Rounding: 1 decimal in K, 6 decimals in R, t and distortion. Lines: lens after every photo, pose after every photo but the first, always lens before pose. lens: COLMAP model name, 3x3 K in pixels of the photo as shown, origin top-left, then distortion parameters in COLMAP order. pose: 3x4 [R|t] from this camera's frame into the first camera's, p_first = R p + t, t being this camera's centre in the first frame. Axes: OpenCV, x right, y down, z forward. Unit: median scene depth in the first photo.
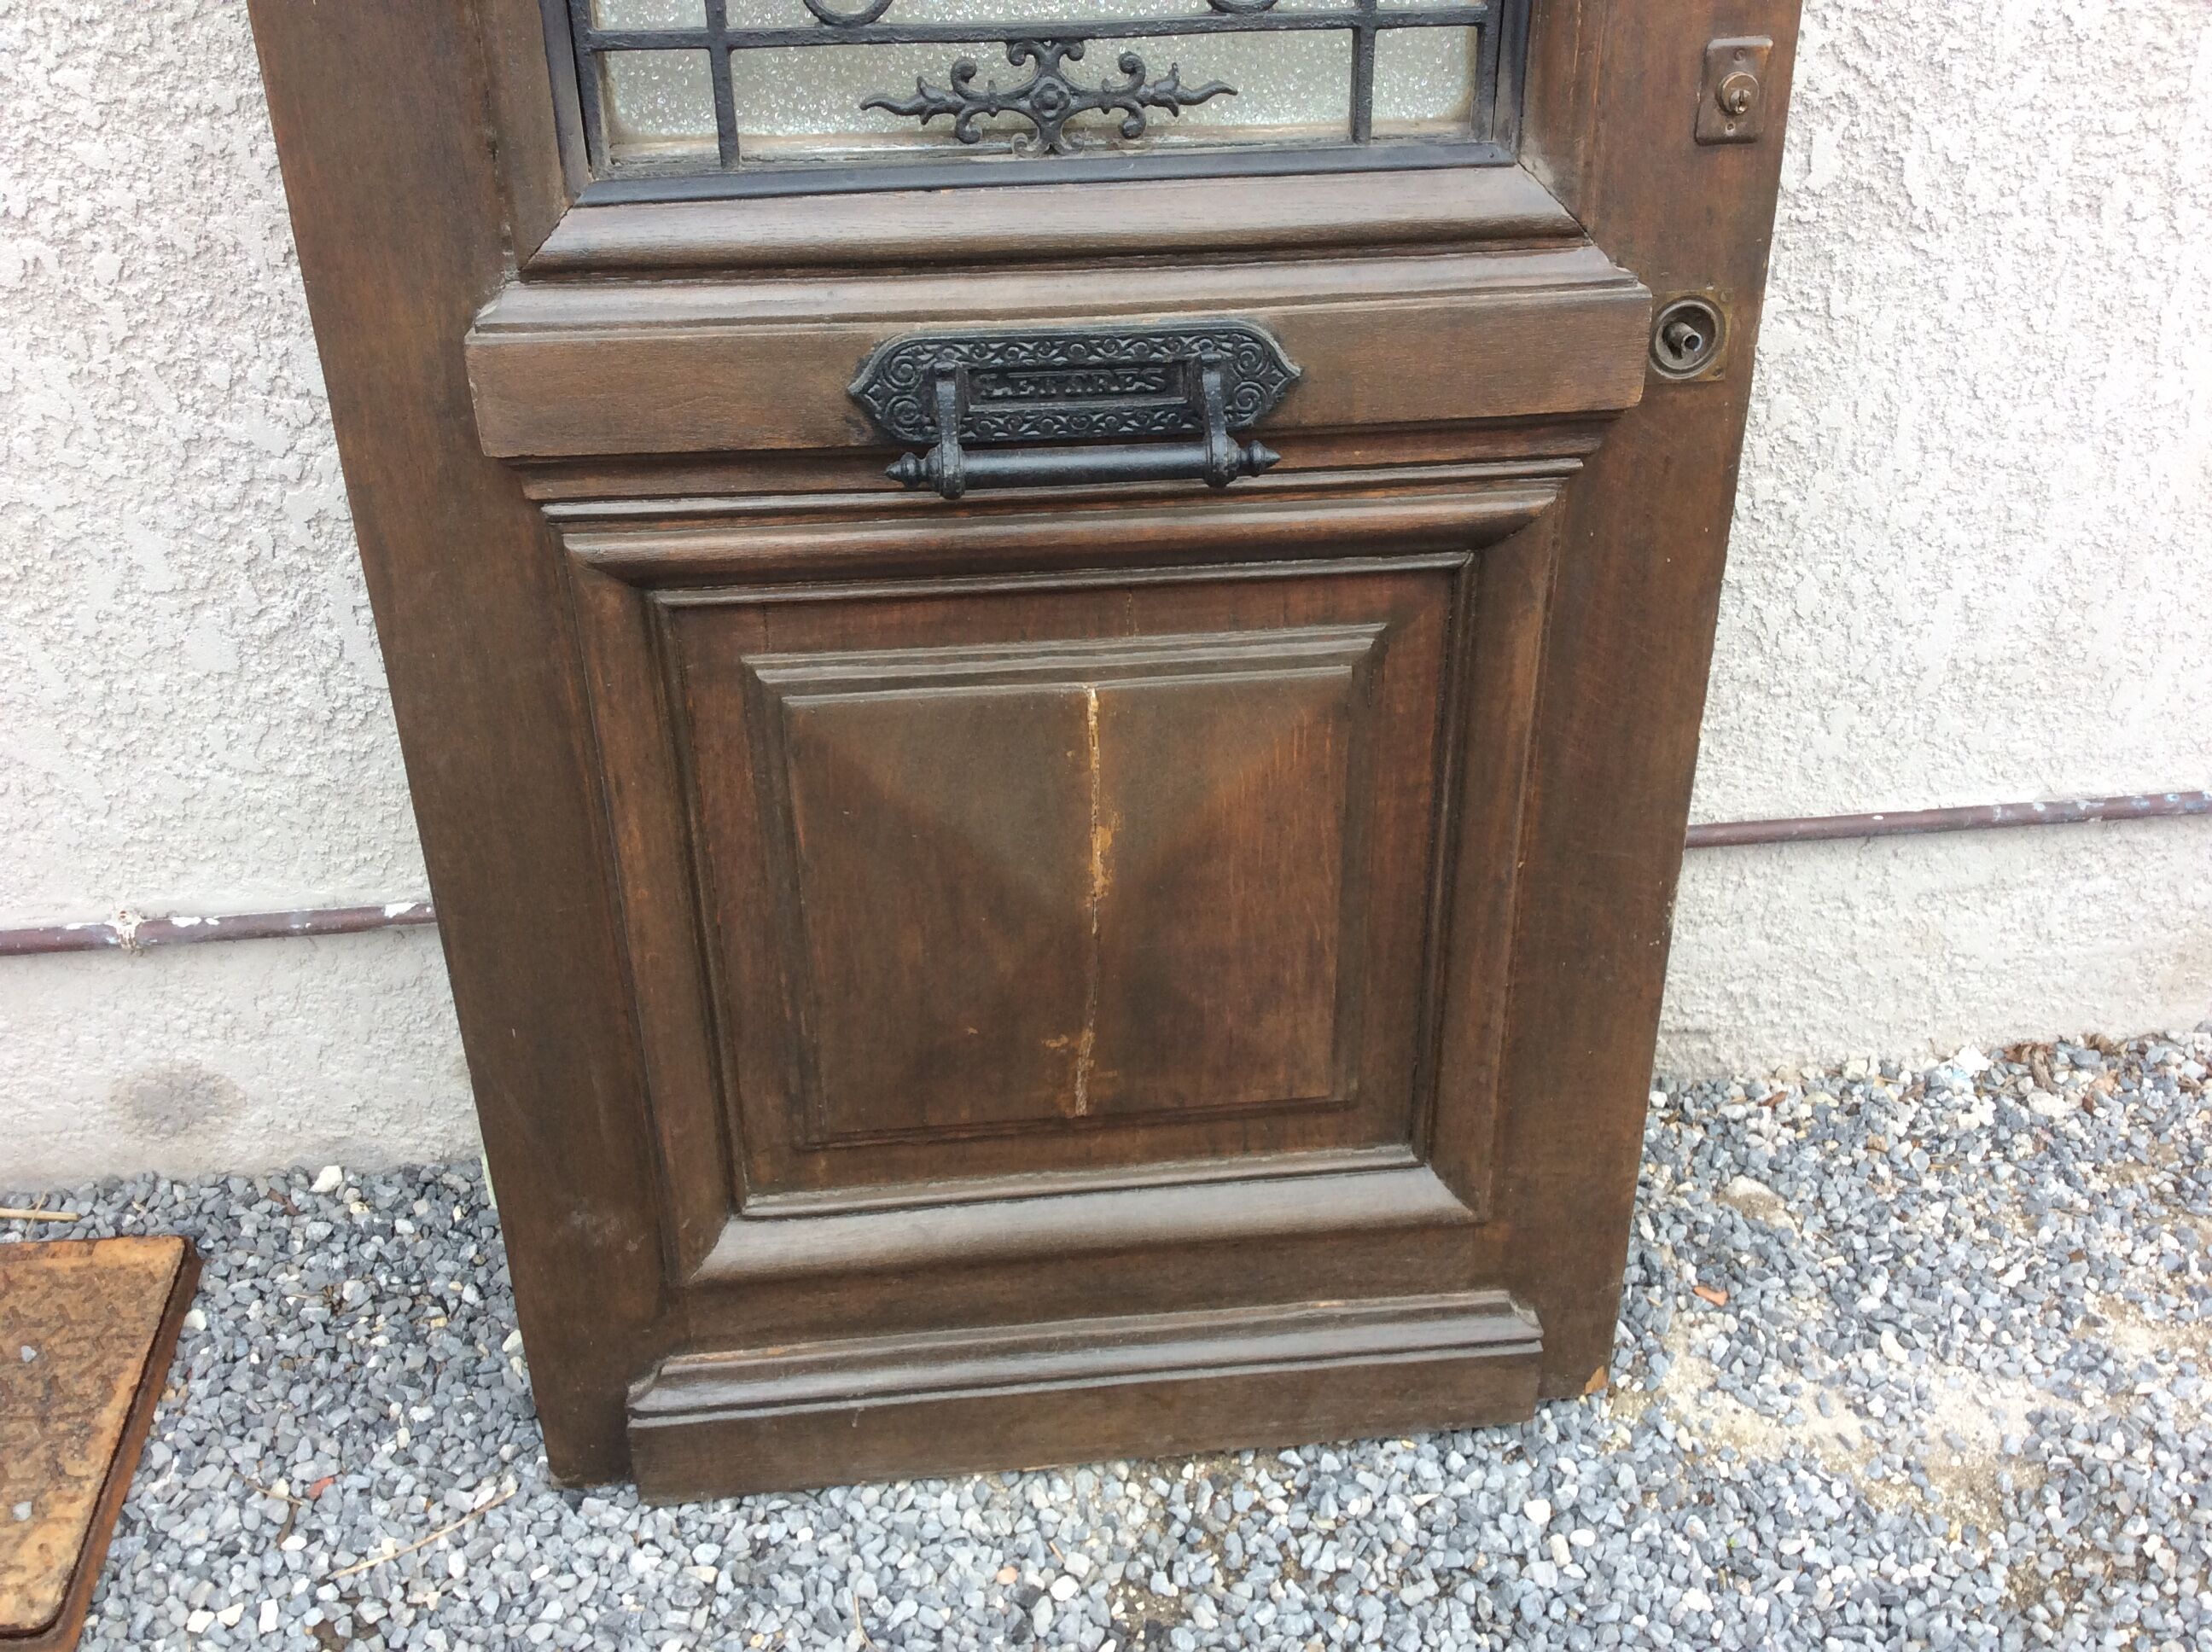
lens RADIAL K [[1986.1, 0, 1100.1], [0, 1986.1, 806.2], [0, 0, 1]] dist [0.086292, -0.144395]
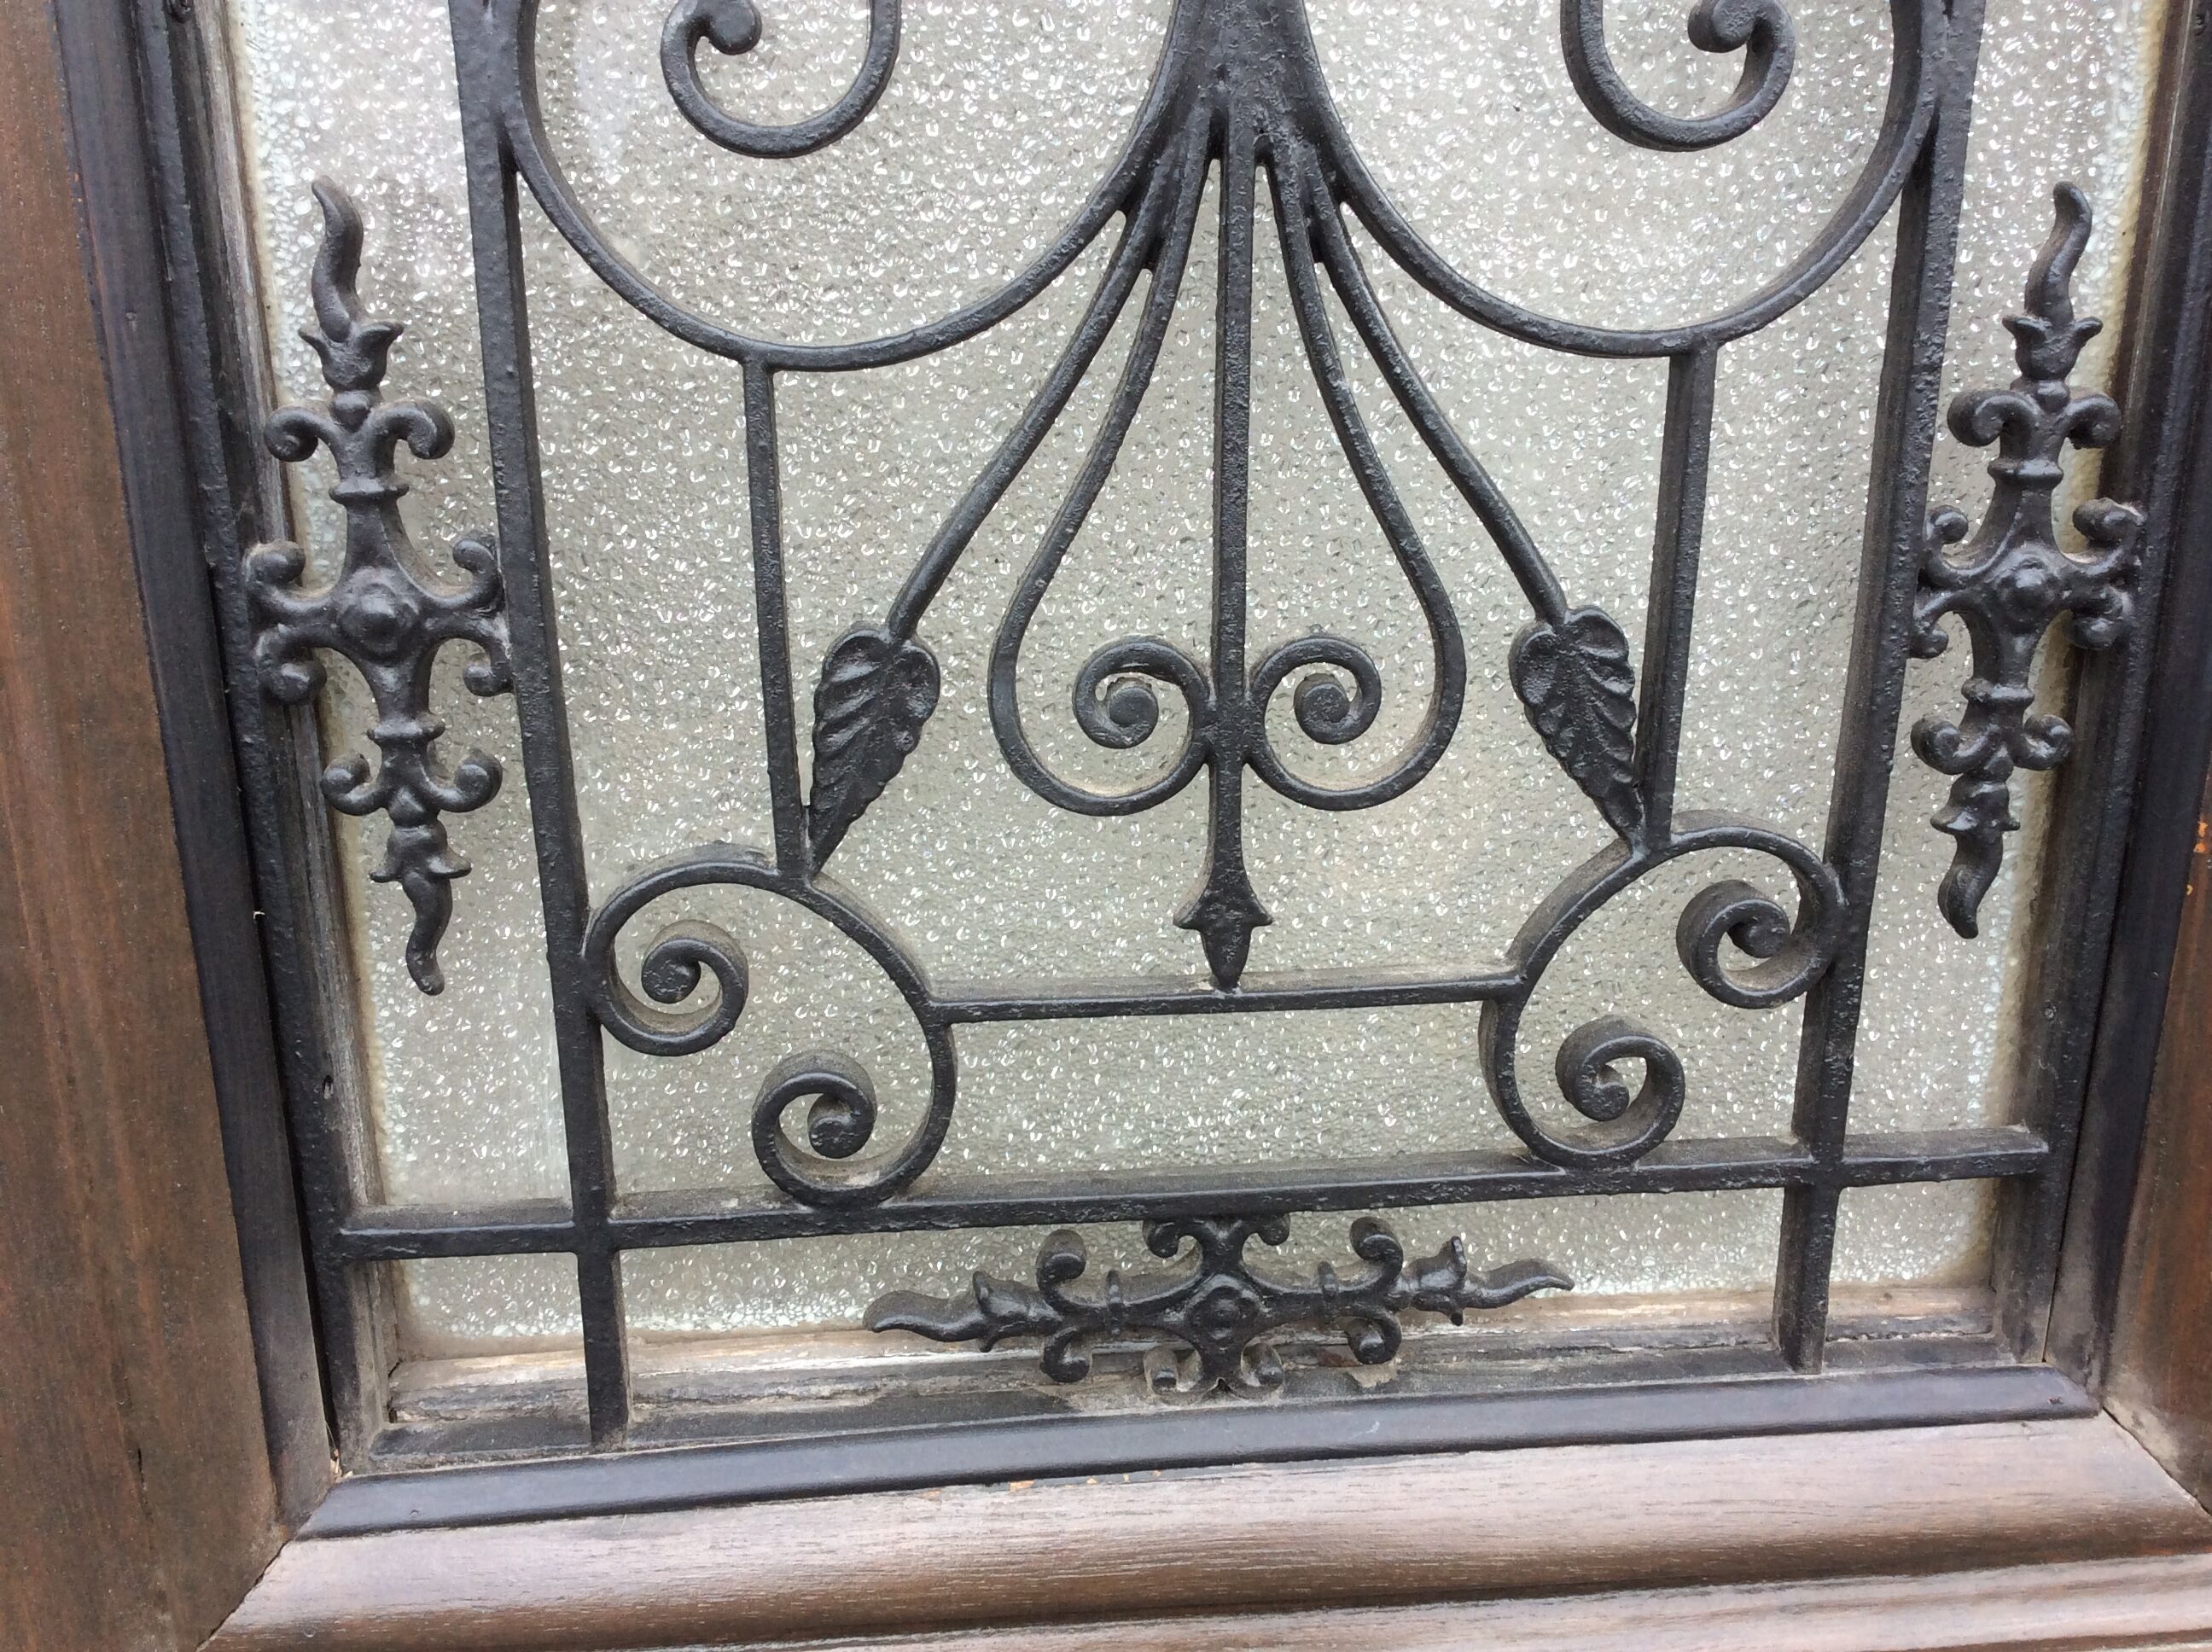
lens RADIAL K [[2078.8, 0, 1119.9], [0, 2078.8, 826.5], [0, 0, 1]] dist [0.019942, -0.004071]
pose [[0.999558, 0.017207, -0.024258, -0.033823], [-0.021437, 0.982198, -0.186621, -0.308701], [0.020615, 0.187058, 0.982133, 0.360220]]
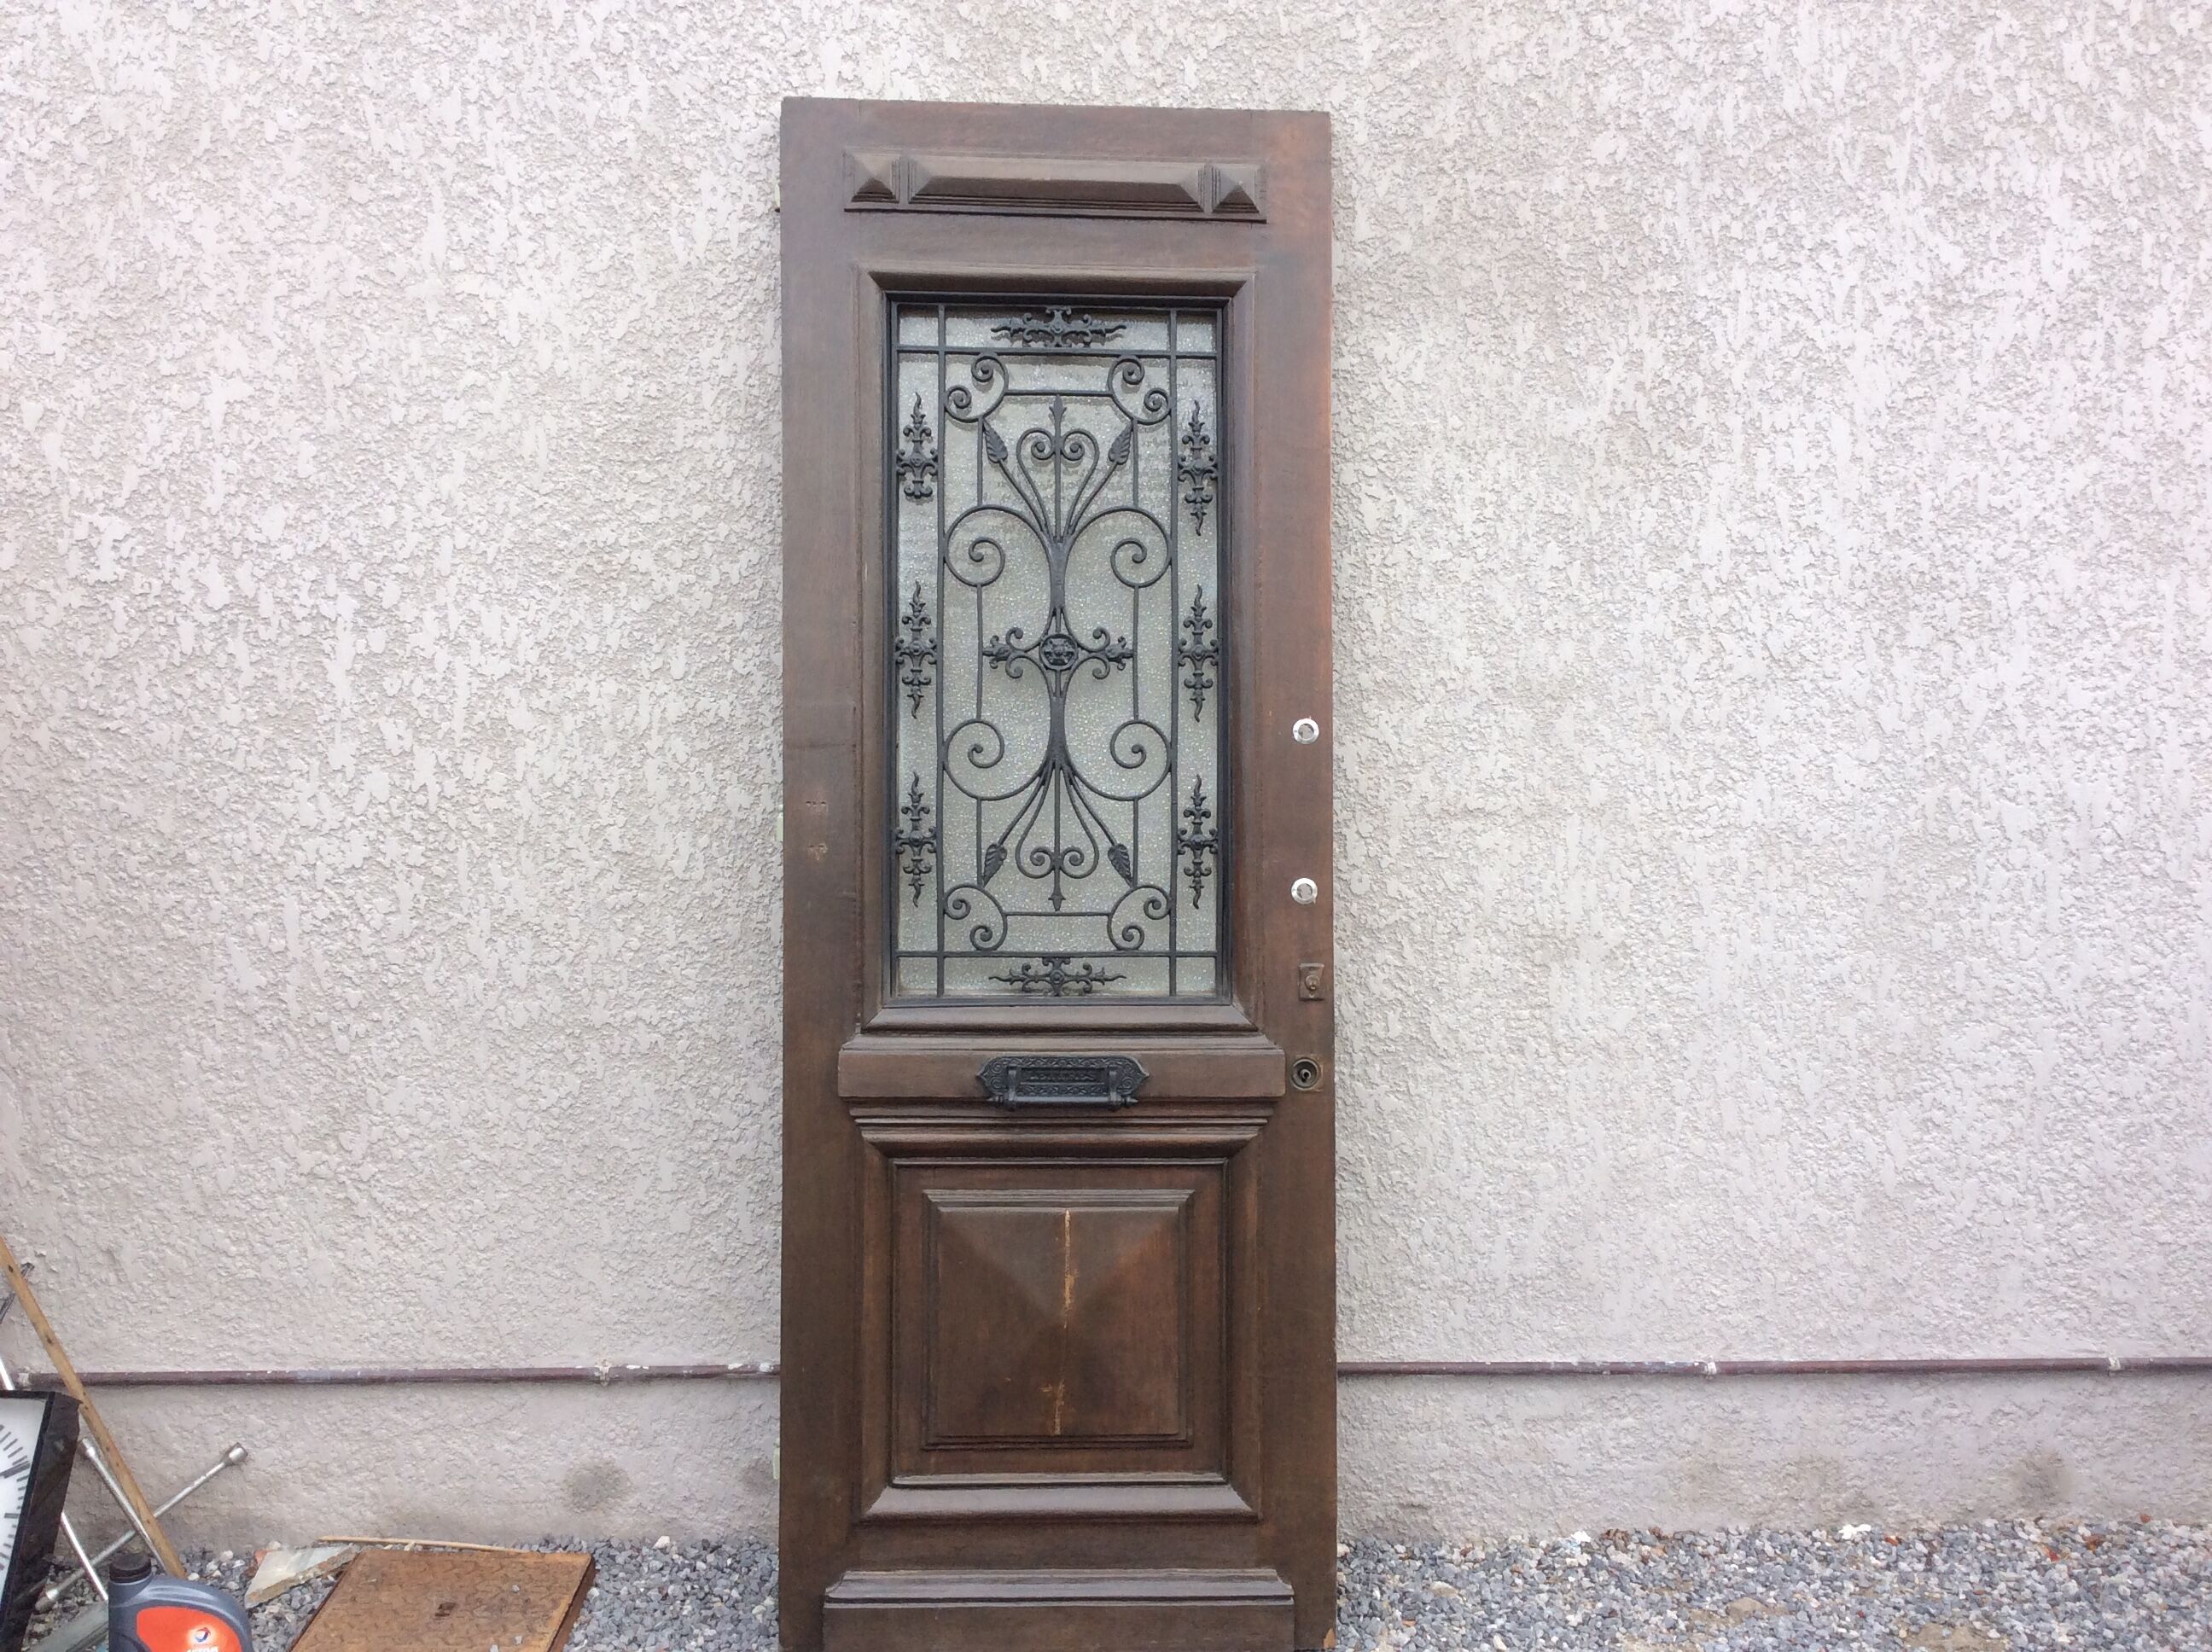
lens RADIAL K [[1943.3, 0, 1154.0], [0, 1943.3, 817.4], [0, 0, 1]] dist [0.132229, -0.251503]
pose [[0.999089, 0.013840, -0.040378, 0.177377], [-0.031888, 0.870845, -0.490522, 0.636422], [0.028374, 0.491363, 0.870493, -1.195867]]
